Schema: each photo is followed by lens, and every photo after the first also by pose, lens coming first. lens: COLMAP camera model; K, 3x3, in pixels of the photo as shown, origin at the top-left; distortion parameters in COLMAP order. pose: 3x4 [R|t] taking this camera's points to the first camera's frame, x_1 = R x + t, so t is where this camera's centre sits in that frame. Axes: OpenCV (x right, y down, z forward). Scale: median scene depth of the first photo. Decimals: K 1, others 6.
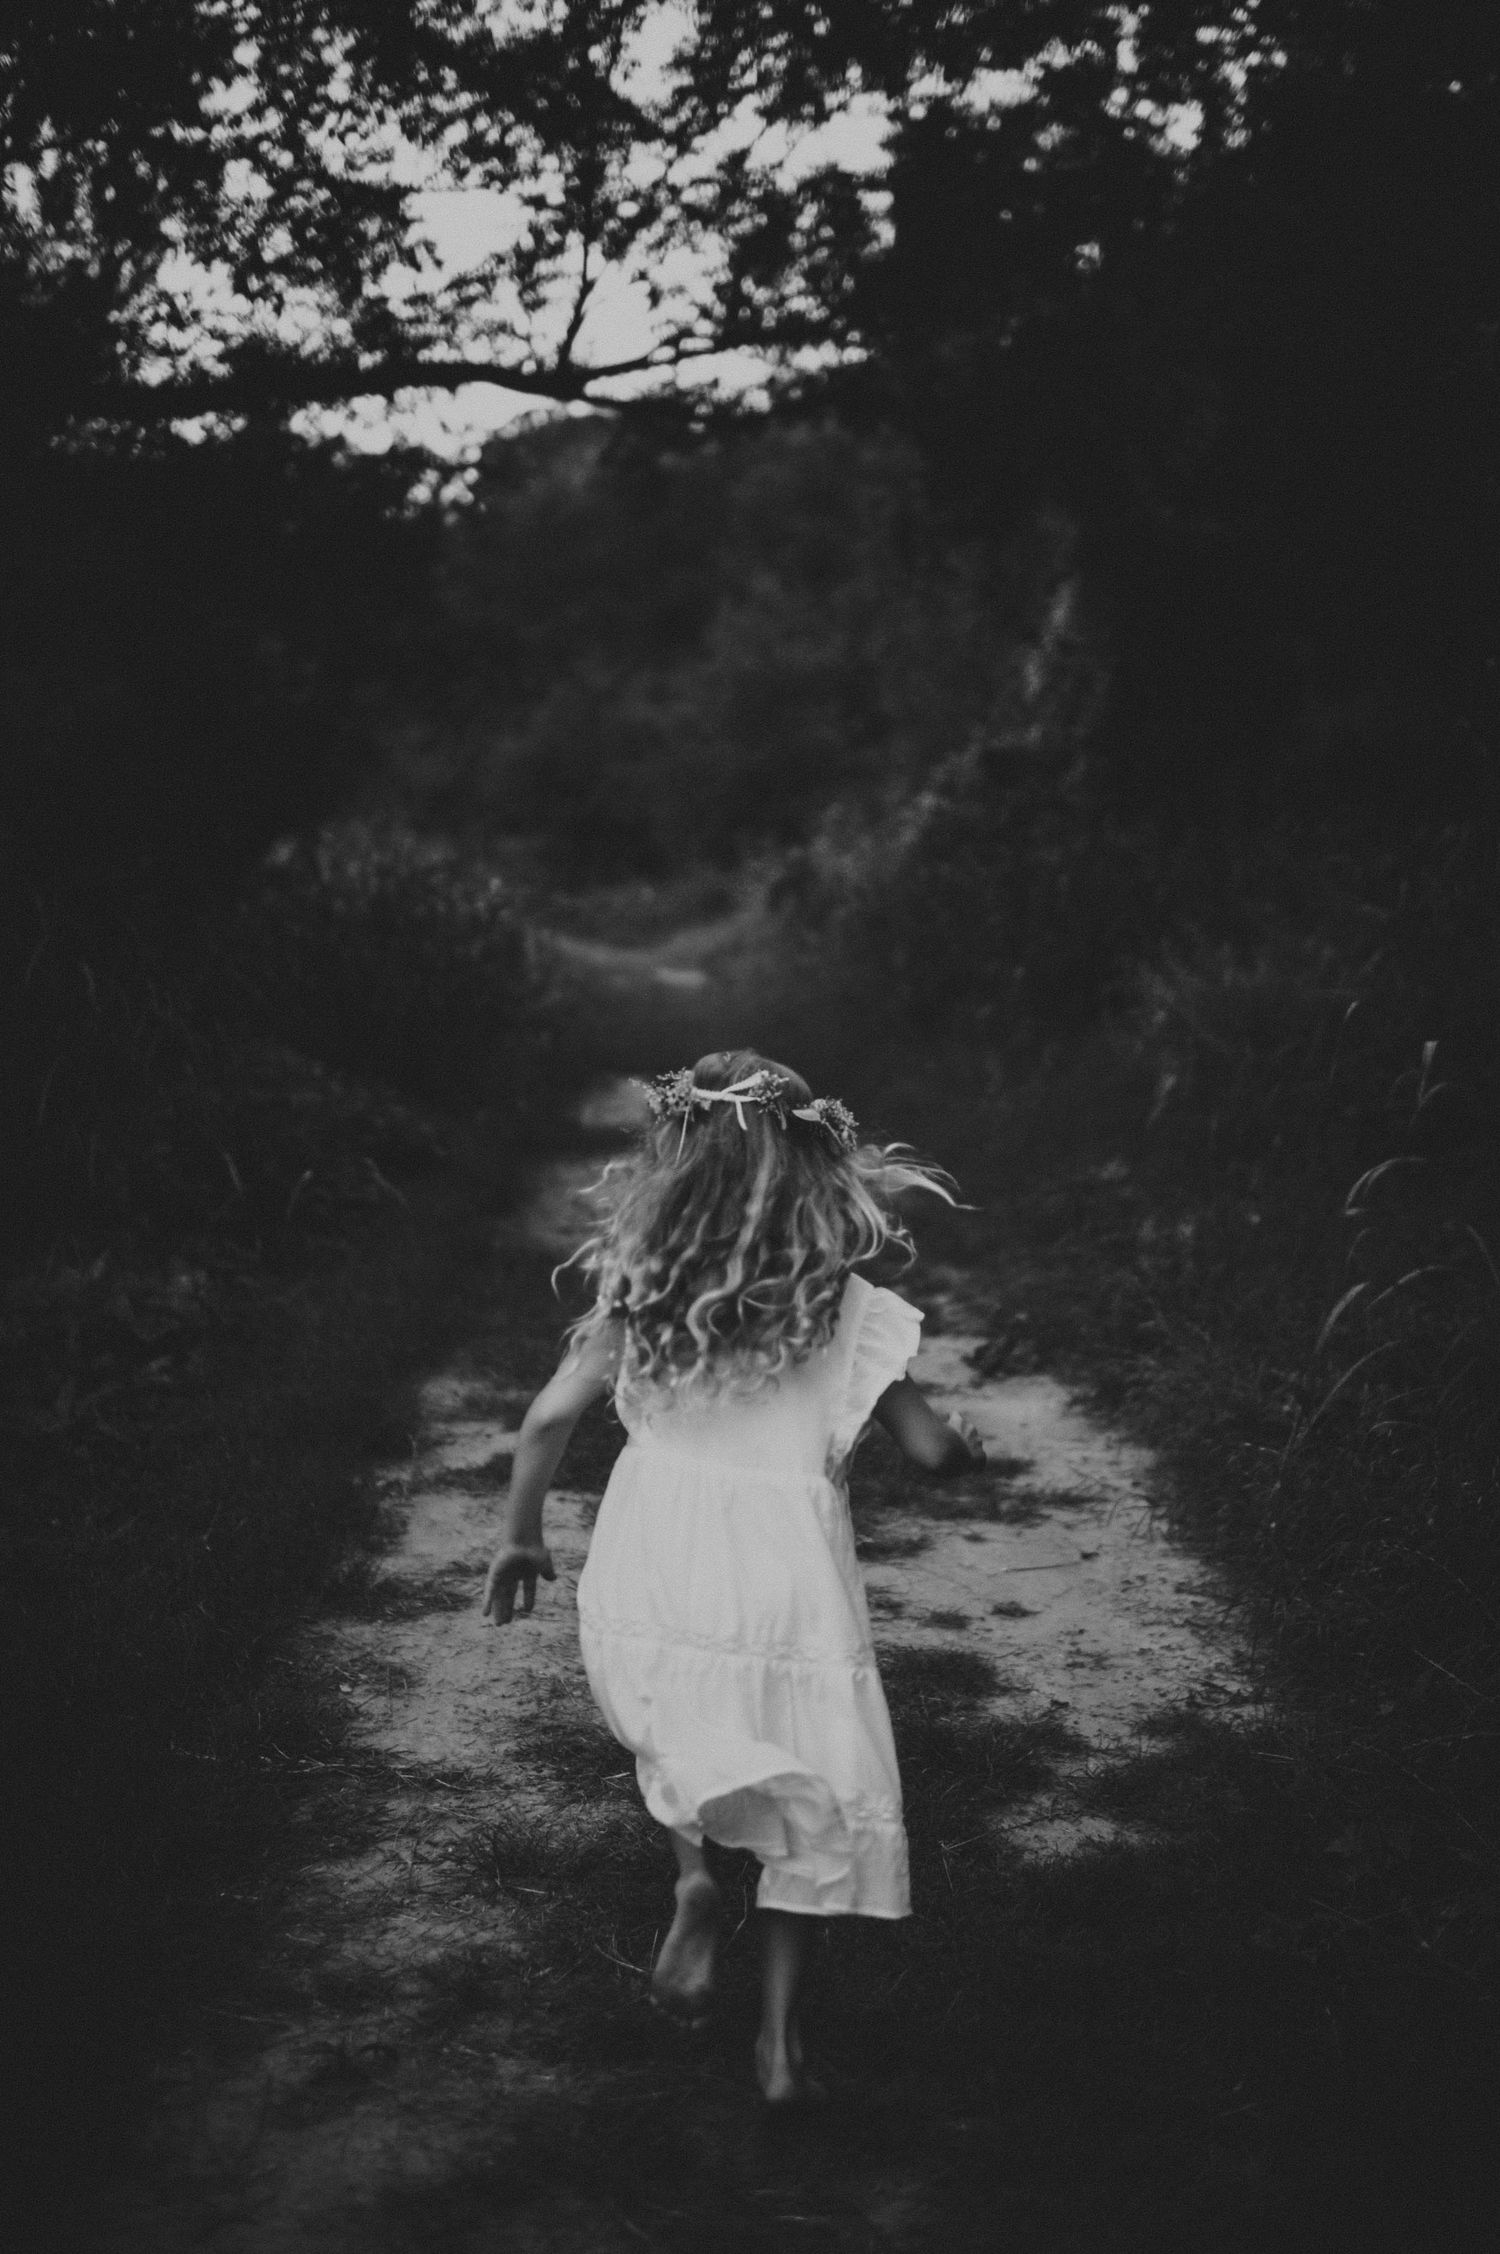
lens RADIAL K [[2256.6, 0, 752.4], [0, 2256.6, 1128.9], [0, 0, 1]] dist [0.012359, 0.000000]
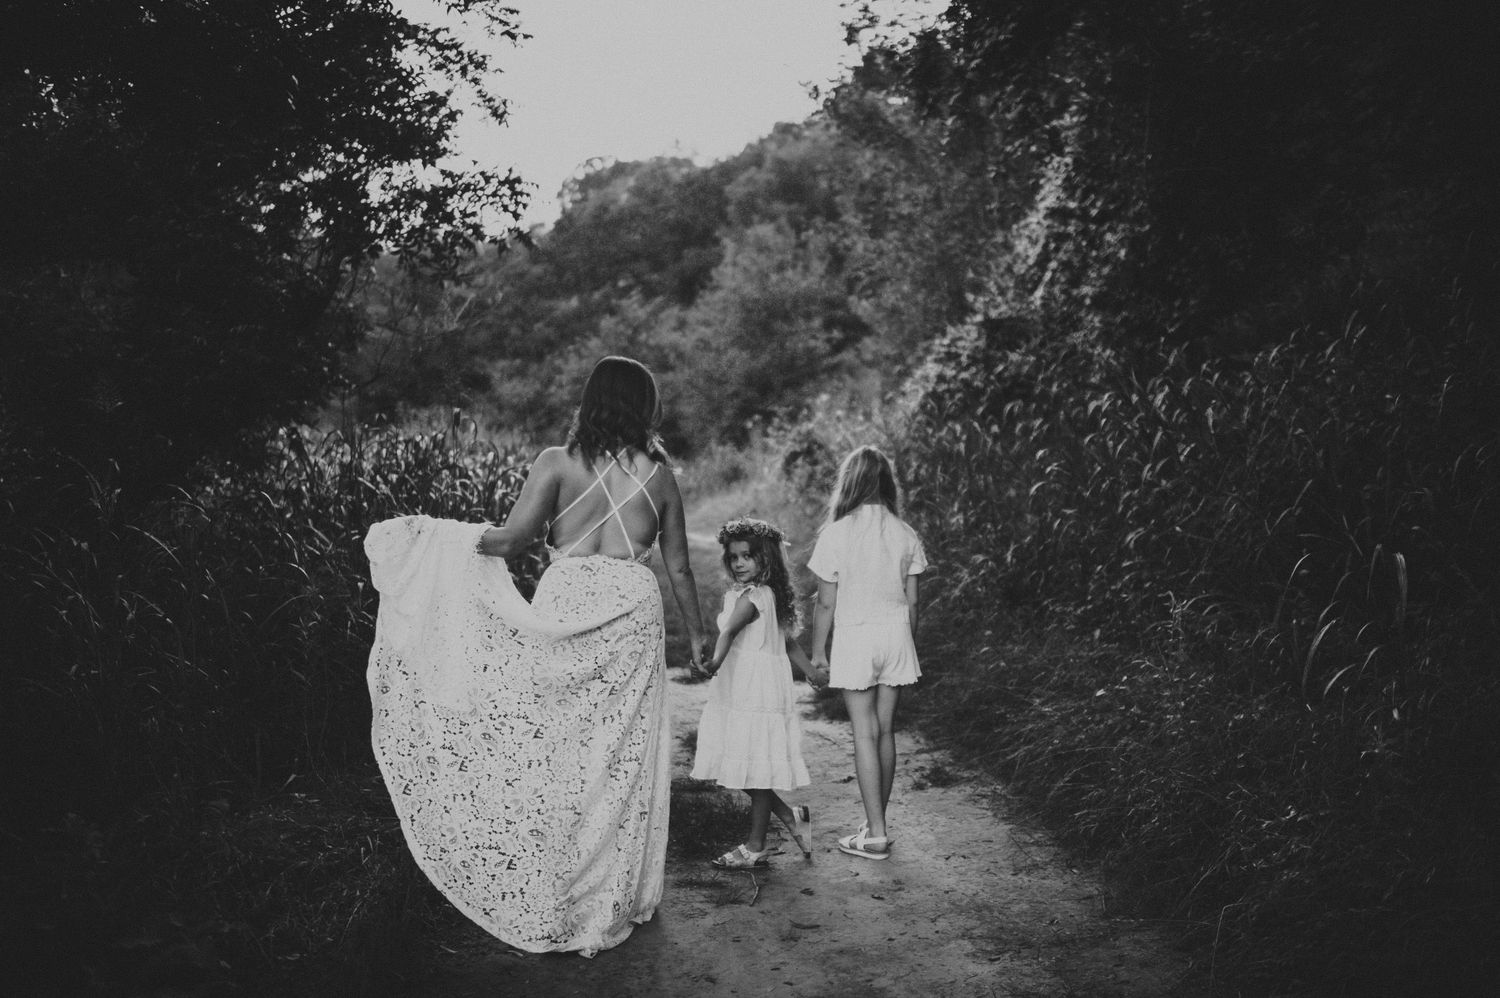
lens RADIAL K [[1501.8, 0, 750.1], [0, 1501.8, 498.0], [0, 0, 1]] dist [0.012359, 0.000000]
pose [[0.999029, -0.044062, 0.000754, -0.007587], [0.043964, 0.995336, -0.085871, -0.012953], [0.003033, 0.085821, 0.996306, 0.149430]]
